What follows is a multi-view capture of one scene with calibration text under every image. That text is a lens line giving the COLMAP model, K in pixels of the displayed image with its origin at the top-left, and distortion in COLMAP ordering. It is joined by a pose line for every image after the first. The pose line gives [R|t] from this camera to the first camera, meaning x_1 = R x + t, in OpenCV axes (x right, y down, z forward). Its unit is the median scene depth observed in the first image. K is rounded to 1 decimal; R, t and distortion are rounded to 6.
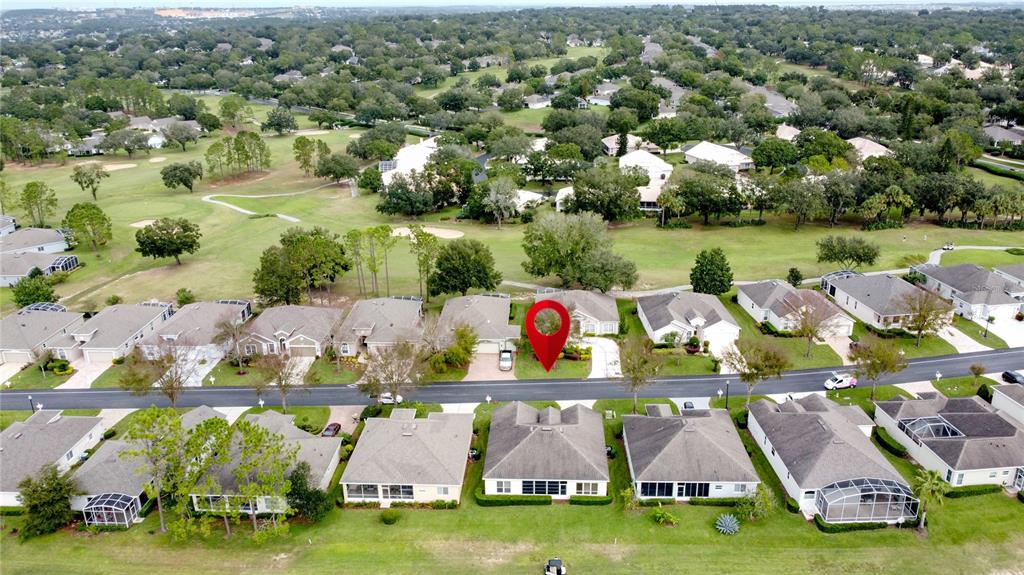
lens RADIAL K [[773.1, 0, 515.8], [0, 773.1, 284.5], [0, 0, 1]] dist [0.000360, -0.017629]
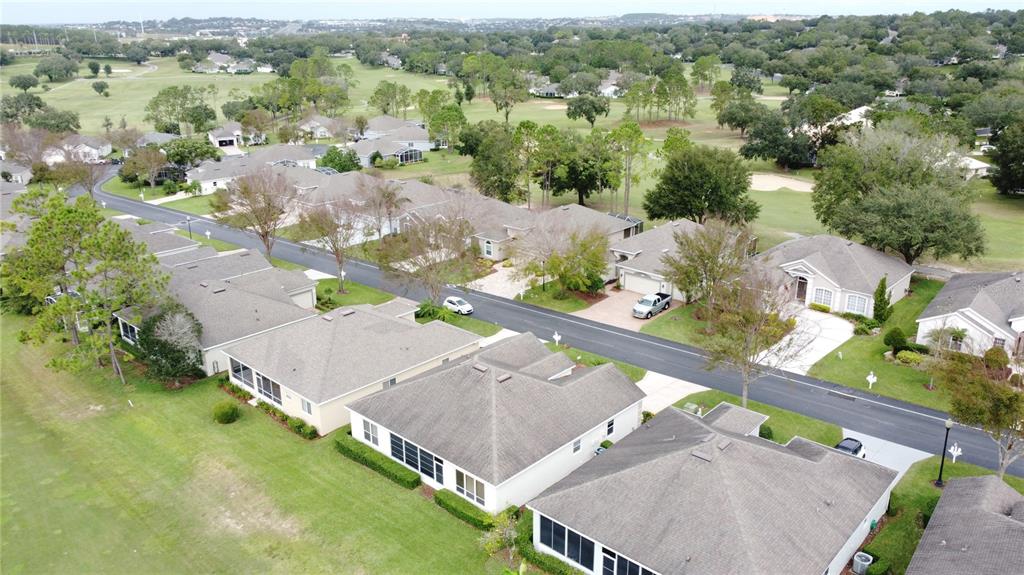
lens RADIAL K [[773.1, 0, 517.7], [0, 773.1, 291.0], [0, 0, 1]] dist [0.000360, -0.017629]
pose [[0.764378, 0.218896, -0.606474, 0.274451], [-0.222660, 0.972357, 0.070323, 0.063138], [0.605103, 0.081284, 0.791987, 0.408727]]
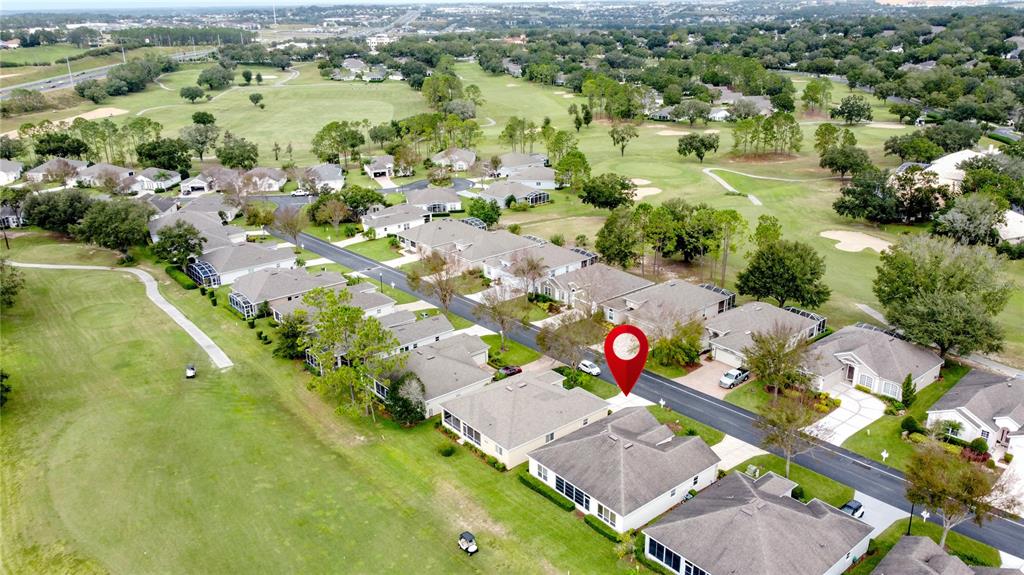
lens RADIAL K [[773.1, 0, 516.1], [0, 773.1, 292.8], [0, 0, 1]] dist [0.000360, -0.017629]
pose [[0.667292, 0.264089, -0.696404, 0.381576], [-0.248878, 0.960343, 0.125706, -0.038798], [0.701984, 0.089437, 0.706554, 0.204326]]
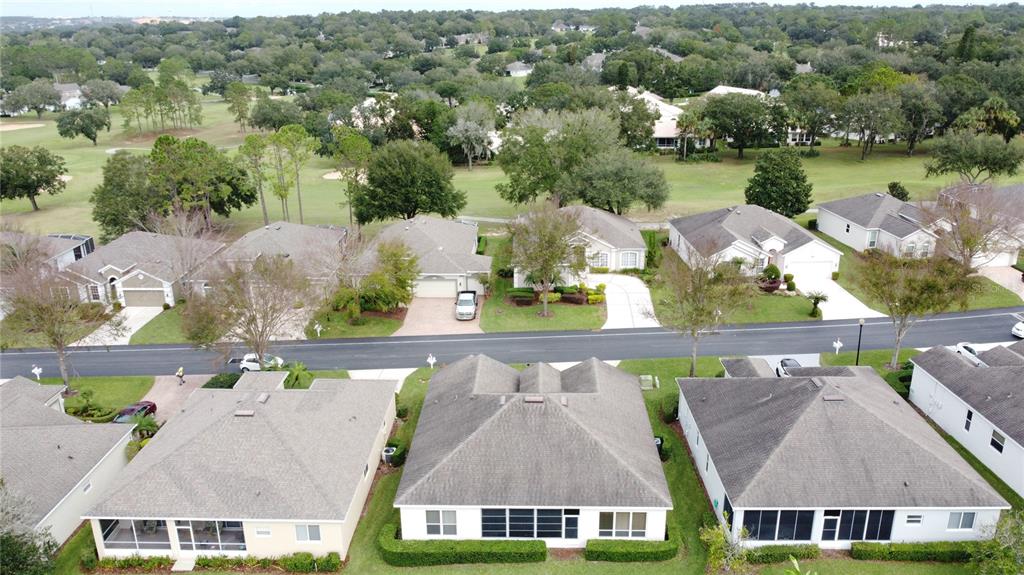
lens RADIAL K [[773.1, 0, 513.3], [0, 773.1, 286.7], [0, 0, 1]] dist [0.000360, -0.017629]
pose [[0.999860, -0.005617, 0.015743, 0.014132], [0.005830, 0.999891, -0.013535, 0.087928], [-0.015665, 0.013625, 0.999784, 0.369079]]
